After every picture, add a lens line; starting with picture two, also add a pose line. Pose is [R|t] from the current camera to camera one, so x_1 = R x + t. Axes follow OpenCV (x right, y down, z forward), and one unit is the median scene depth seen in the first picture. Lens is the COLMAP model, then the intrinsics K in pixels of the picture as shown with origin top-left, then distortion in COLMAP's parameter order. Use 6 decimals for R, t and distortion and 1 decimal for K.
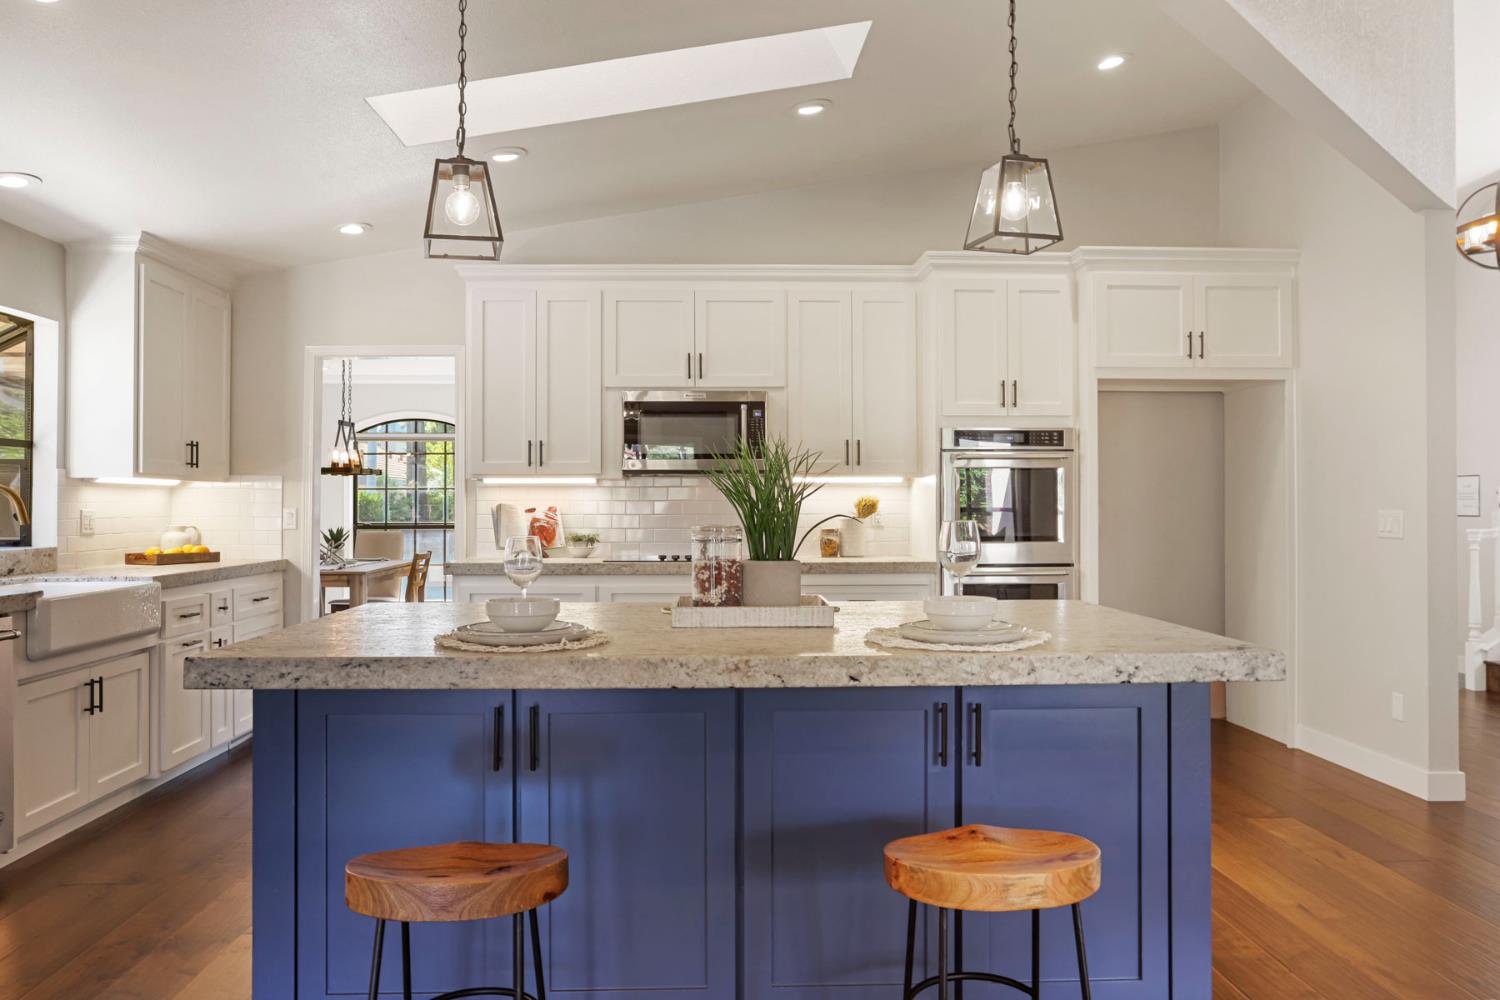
lens RADIAL K [[1053.8, 0, 722.5], [0, 1053.8, 498.5], [0, 0, 1]] dist [-0.056900, 0.088775]
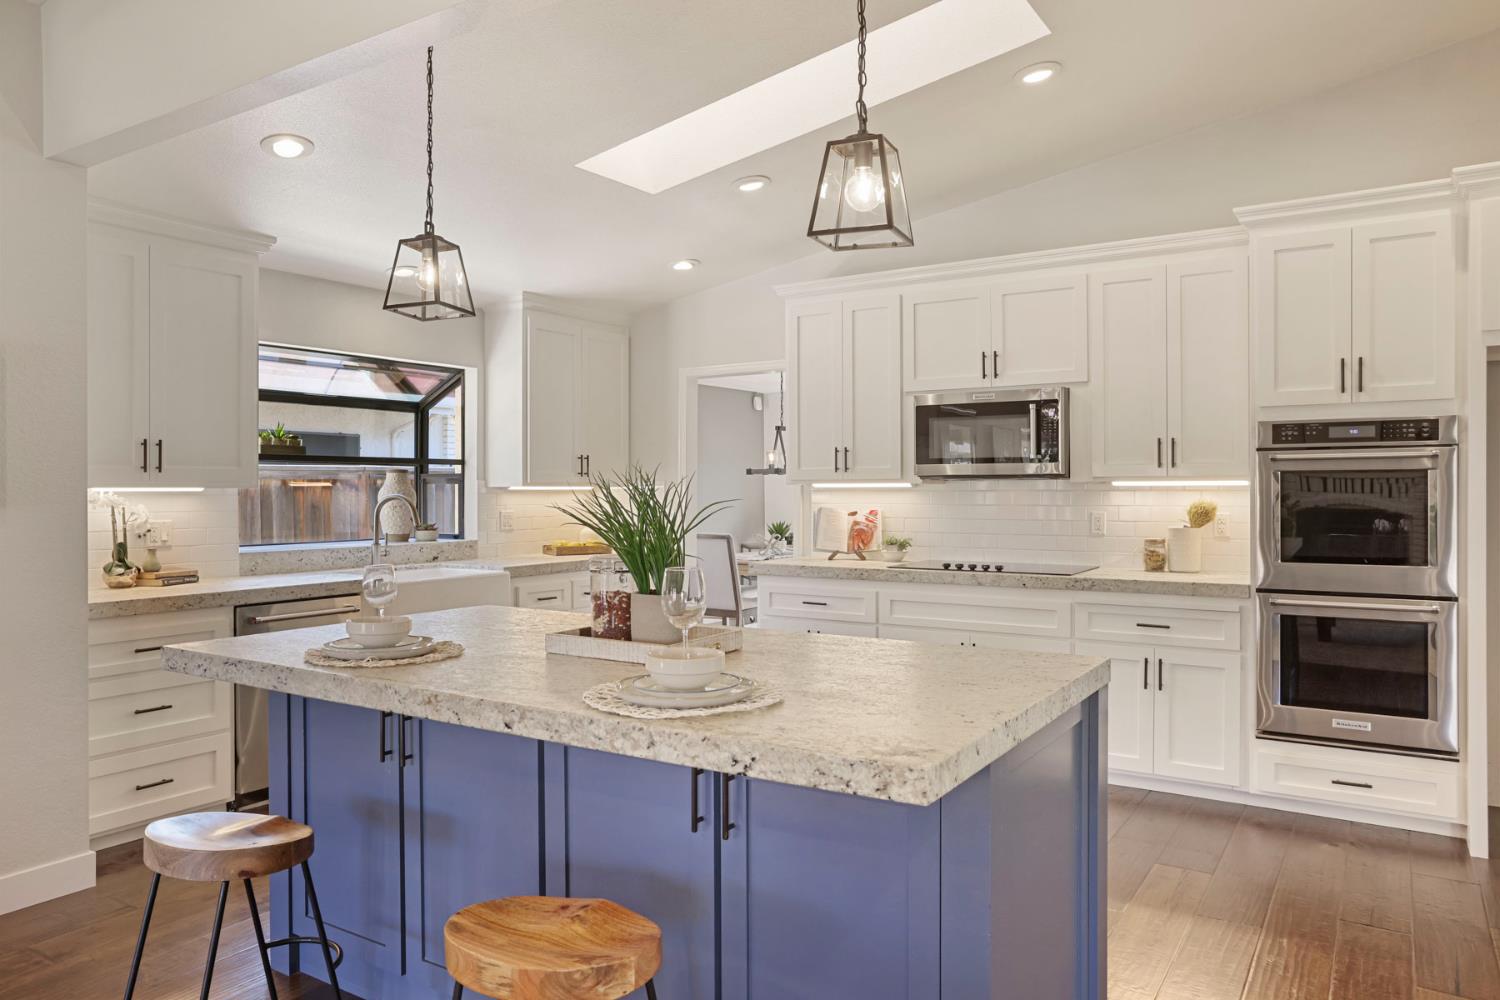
lens RADIAL K [[1012.2, 0, 750.0], [0, 1012.2, 500.0], [0, 0, 1]] dist [-0.025277, 0.003871]
pose [[0.823831, 0.006007, -0.566804, 0.362140], [0.005351, 0.999817, 0.018374, -0.025350], [0.566811, -0.018170, 0.823648, 0.144849]]
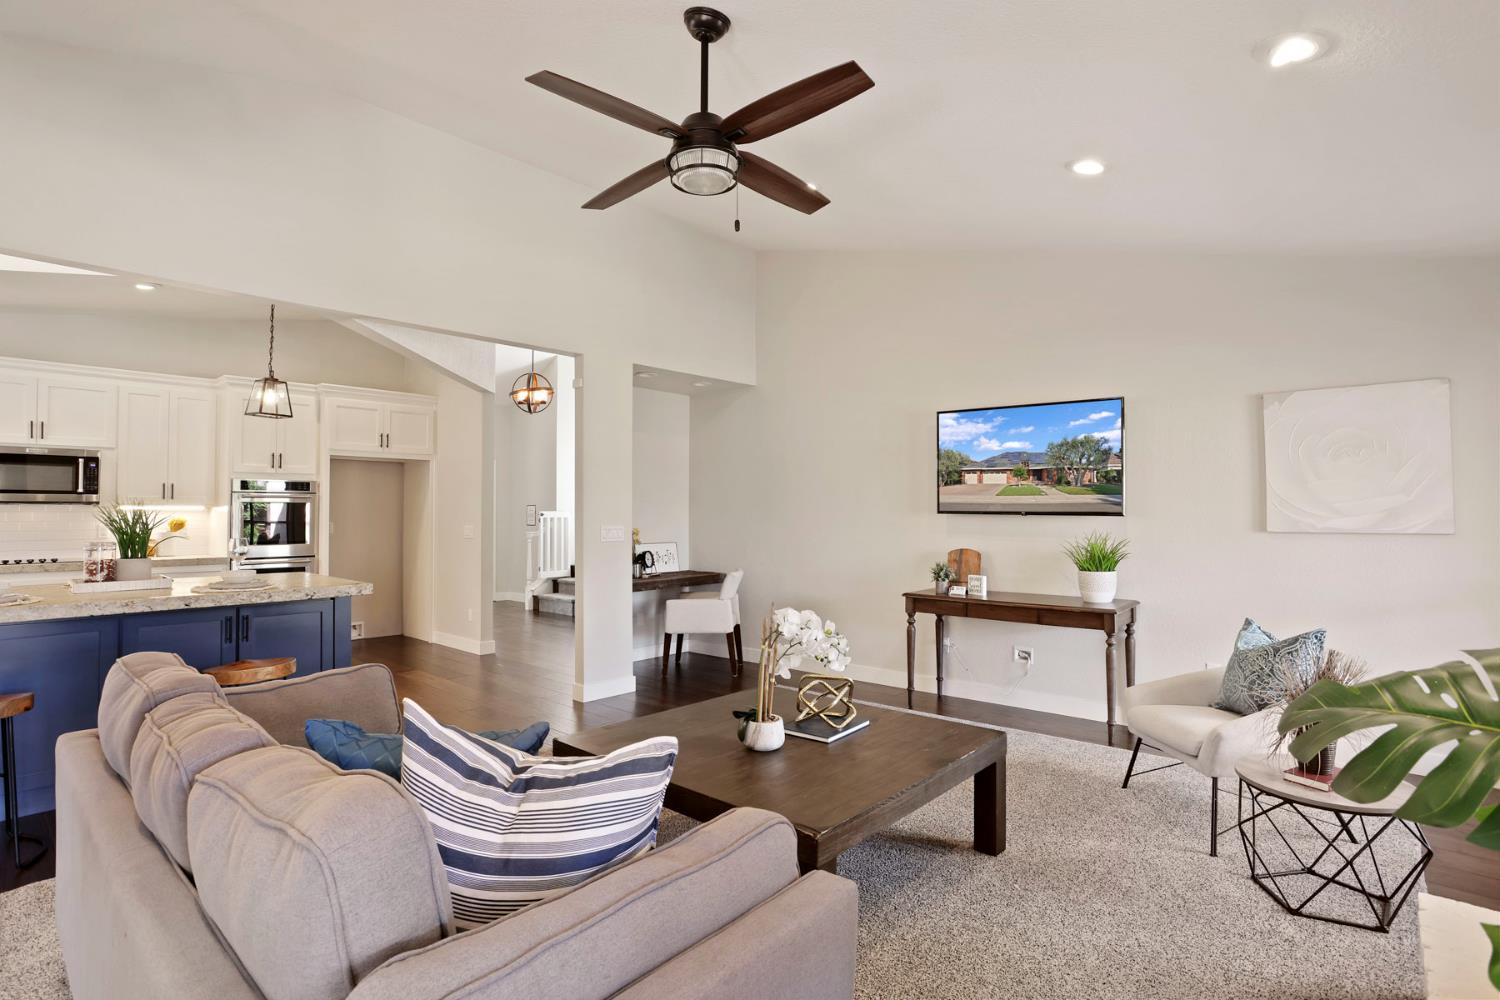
lens RADIAL K [[737.6, 0, 742.7], [0, 737.6, 496.0], [0, 0, 1]] dist [-0.067015, 0.027418]
pose [[0.680625, 0.017605, 0.732421, -0.090537], [-0.005261, 0.999803, -0.019143, -0.023477], [-0.732613, 0.009176, 0.680583, -0.448575]]
